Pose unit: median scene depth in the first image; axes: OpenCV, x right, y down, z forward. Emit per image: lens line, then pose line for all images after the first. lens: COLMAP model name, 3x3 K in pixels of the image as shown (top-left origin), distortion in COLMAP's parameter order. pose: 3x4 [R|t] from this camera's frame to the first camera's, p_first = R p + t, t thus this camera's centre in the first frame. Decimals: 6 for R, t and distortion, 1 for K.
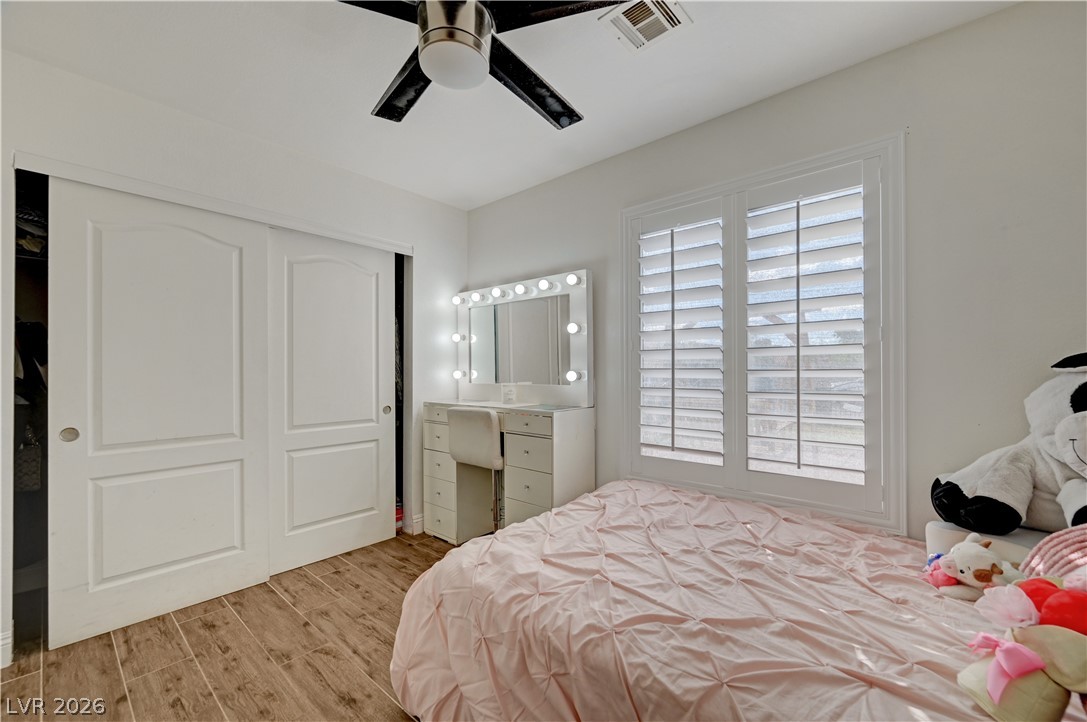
lens RADIAL K [[431.9, 0, 544.1], [0, 431.9, 367.7], [0, 0, 1]] dist [0.002473, 0.000224]
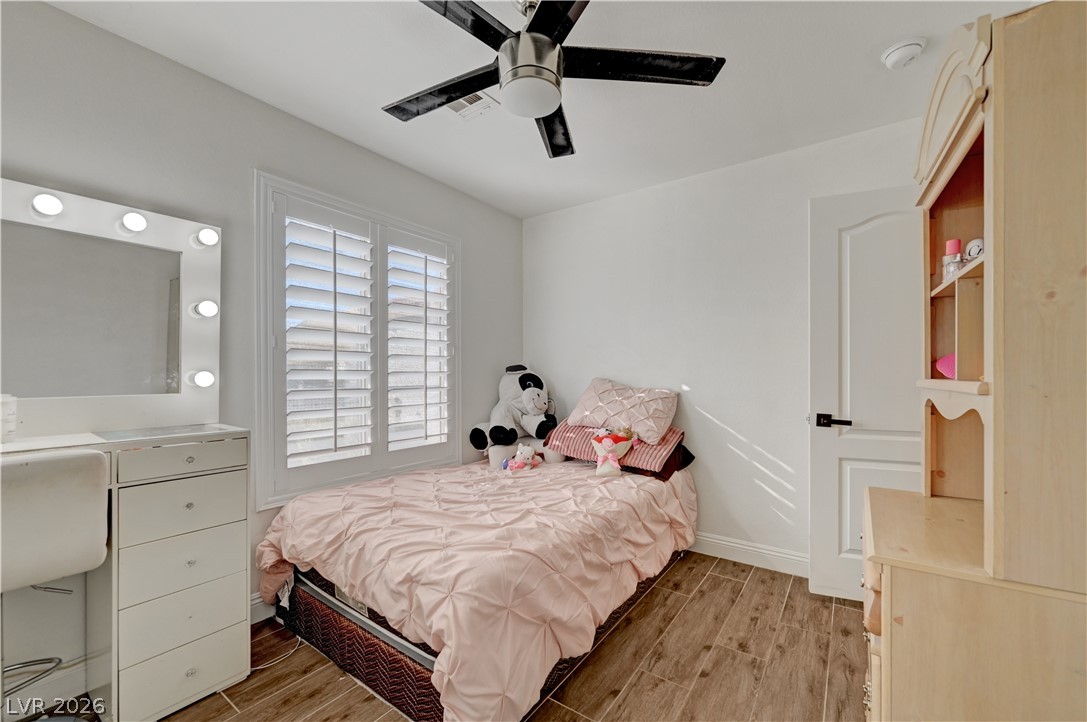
lens RADIAL K [[435.0, 0, 549.3], [0, 435.0, 372.7], [0, 0, 1]] dist [-0.008217, 0.000104]
pose [[-0.091967, 0.001180, 0.995761, -0.772781], [-0.010250, 0.999945, -0.002132, 0.006395], [-0.995709, -0.010403, -0.091950, 0.620593]]
